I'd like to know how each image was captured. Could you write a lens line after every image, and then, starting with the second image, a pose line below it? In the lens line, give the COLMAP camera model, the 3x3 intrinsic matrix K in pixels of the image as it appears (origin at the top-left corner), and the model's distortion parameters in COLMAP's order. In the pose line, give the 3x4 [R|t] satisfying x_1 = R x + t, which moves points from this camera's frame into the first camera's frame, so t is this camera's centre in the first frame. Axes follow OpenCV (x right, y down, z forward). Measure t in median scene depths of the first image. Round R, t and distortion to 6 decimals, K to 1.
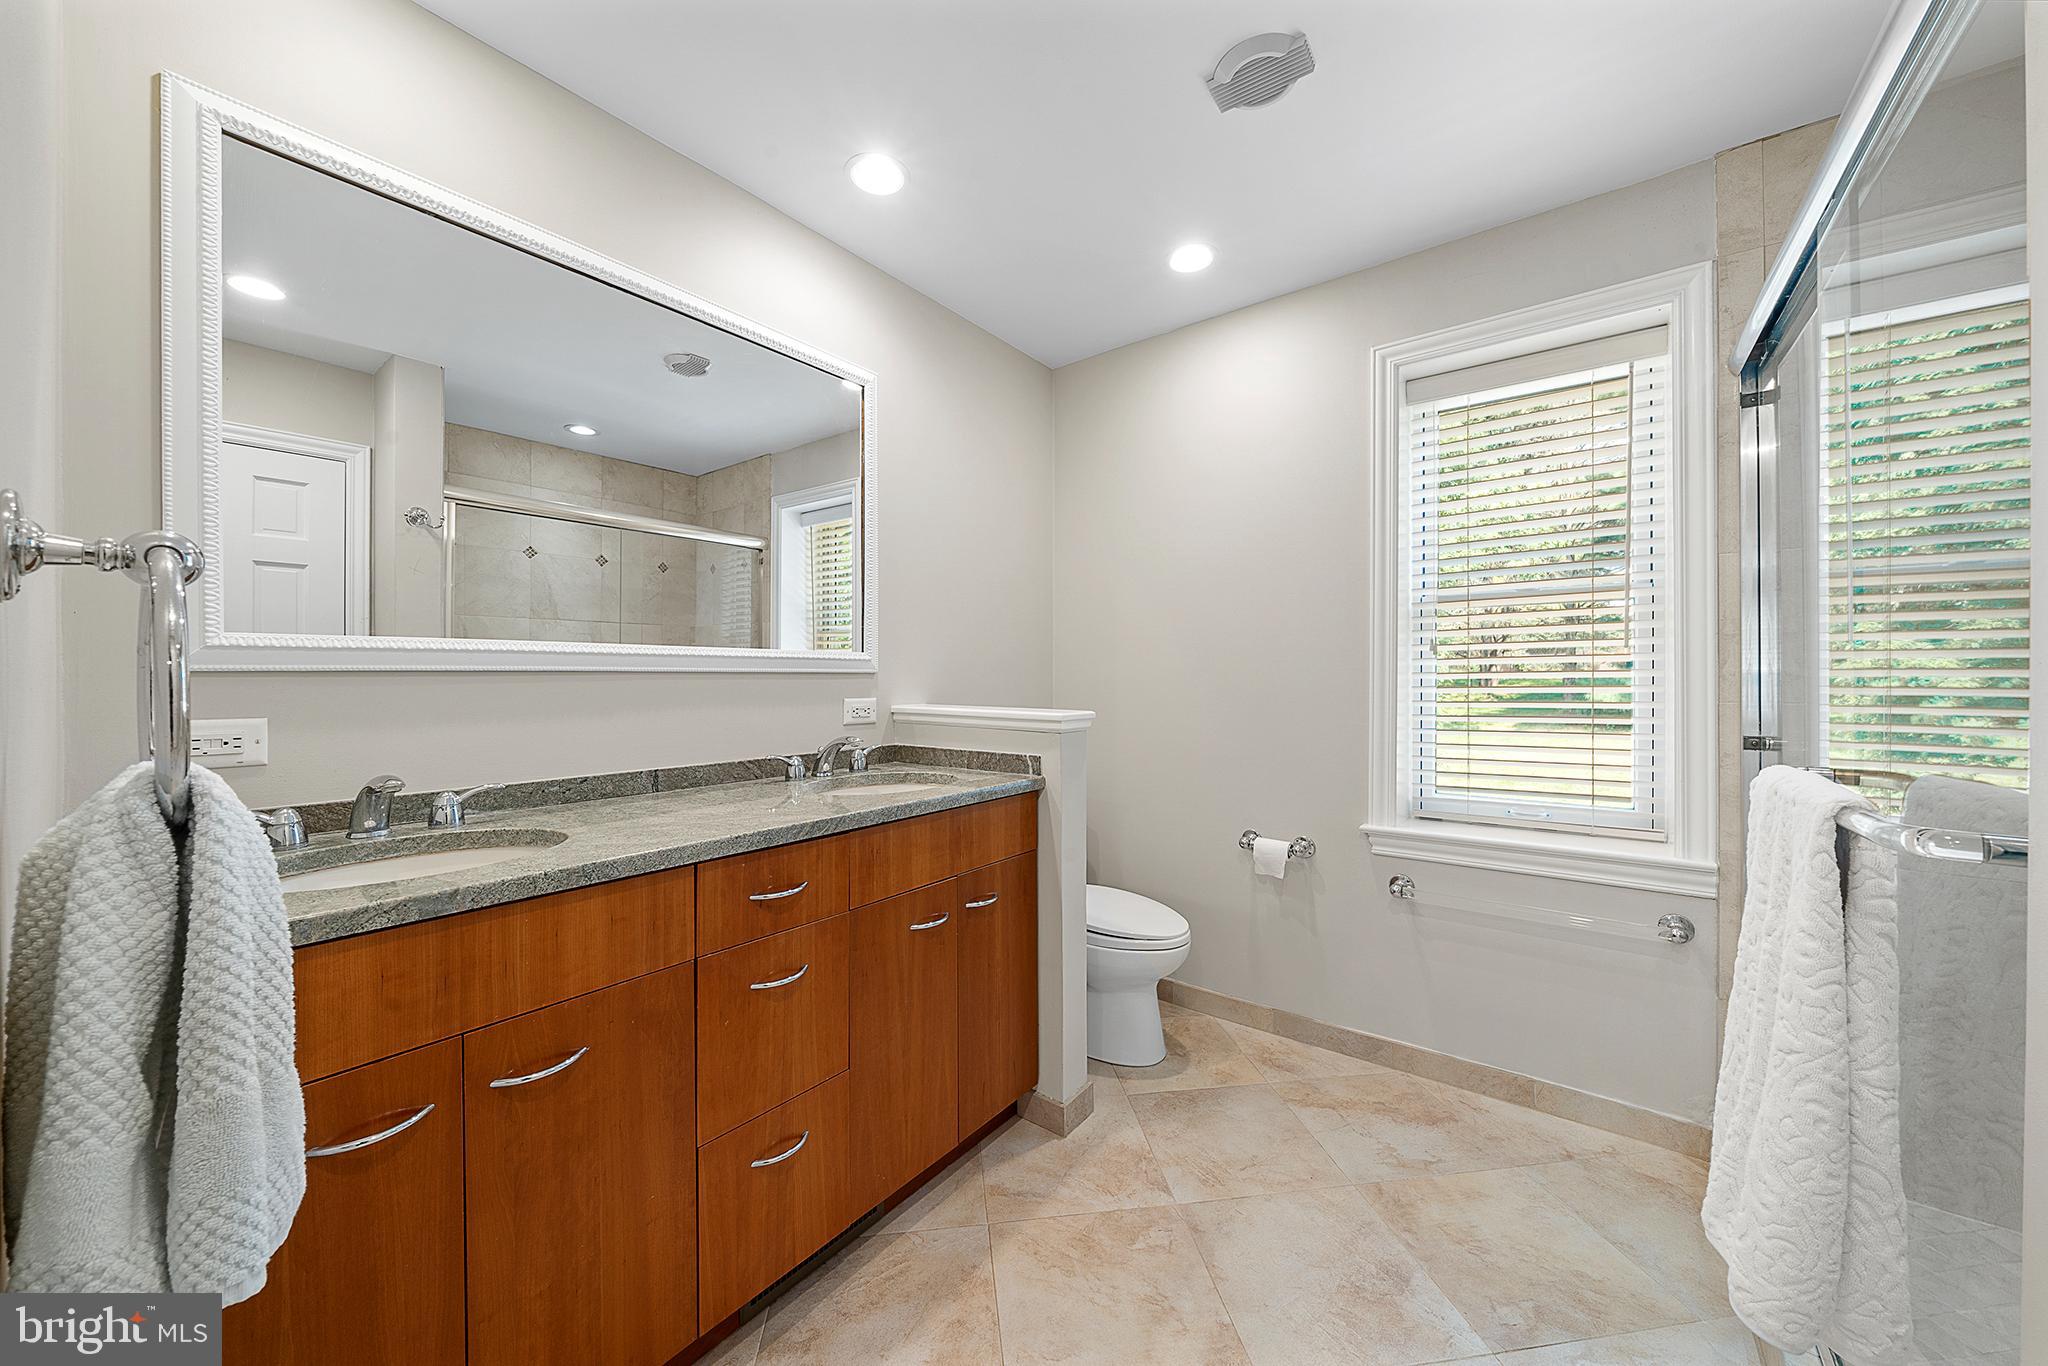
lens RADIAL K [[738.5, 0, 1032.4], [0, 738.5, 674.3], [0, 0, 1]] dist [0.000635, 0.000128]
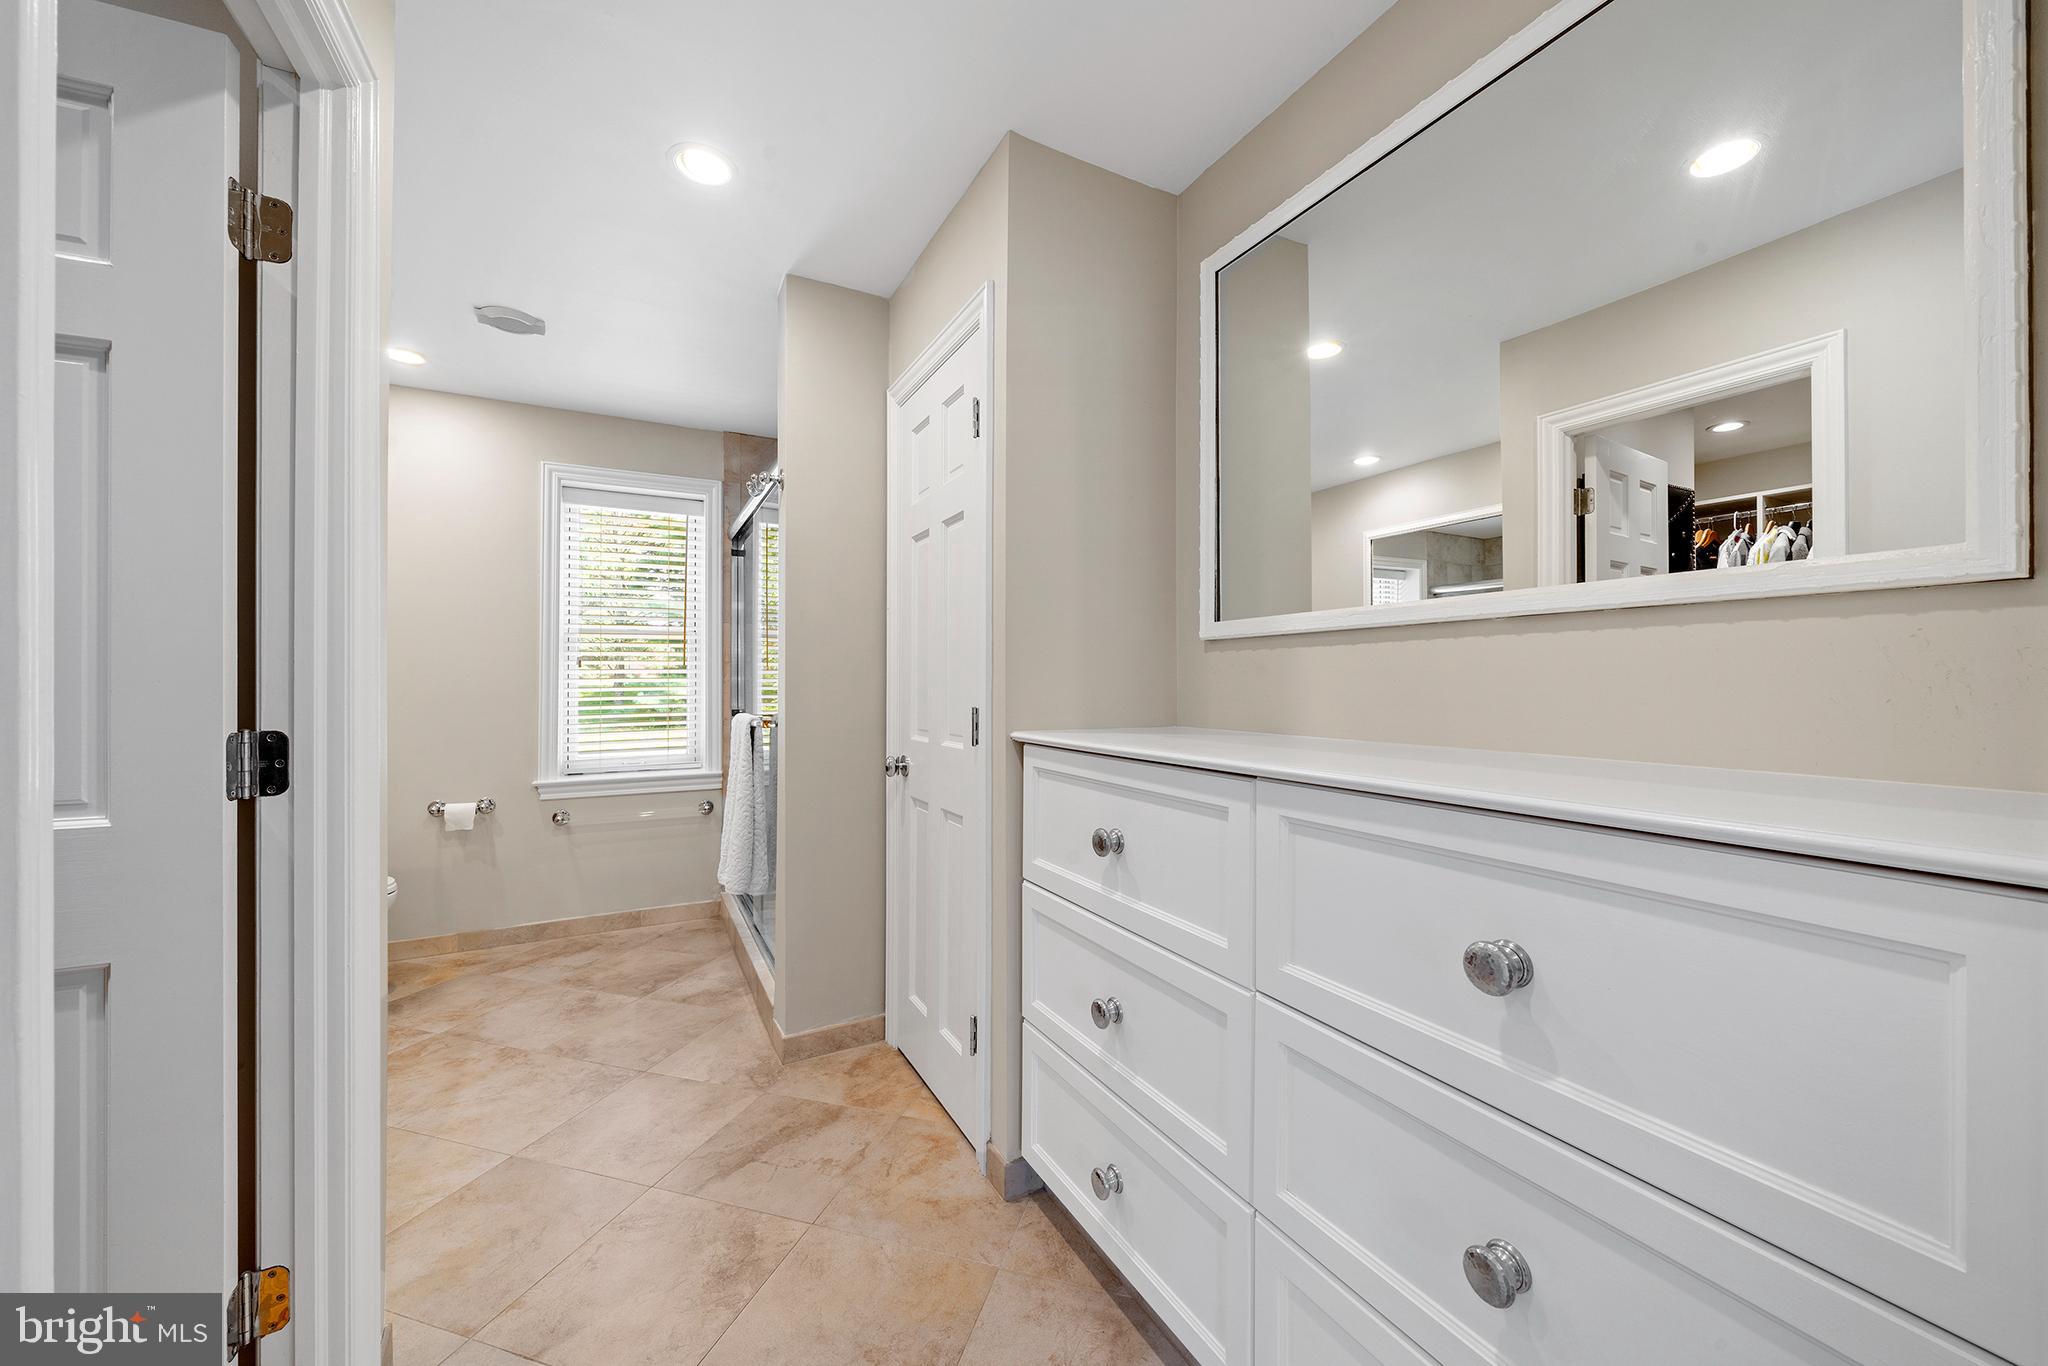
lens RADIAL K [[795.4, 0, 1030.0], [0, 795.4, 673.9], [0, 0, 1]] dist [-0.001574, -0.000067]
pose [[0.436474, 0.008782, 0.899674, -0.614310], [0.001771, 0.999942, -0.010620, 0.008423], [-0.899715, 0.006228, 0.436433, -0.653366]]
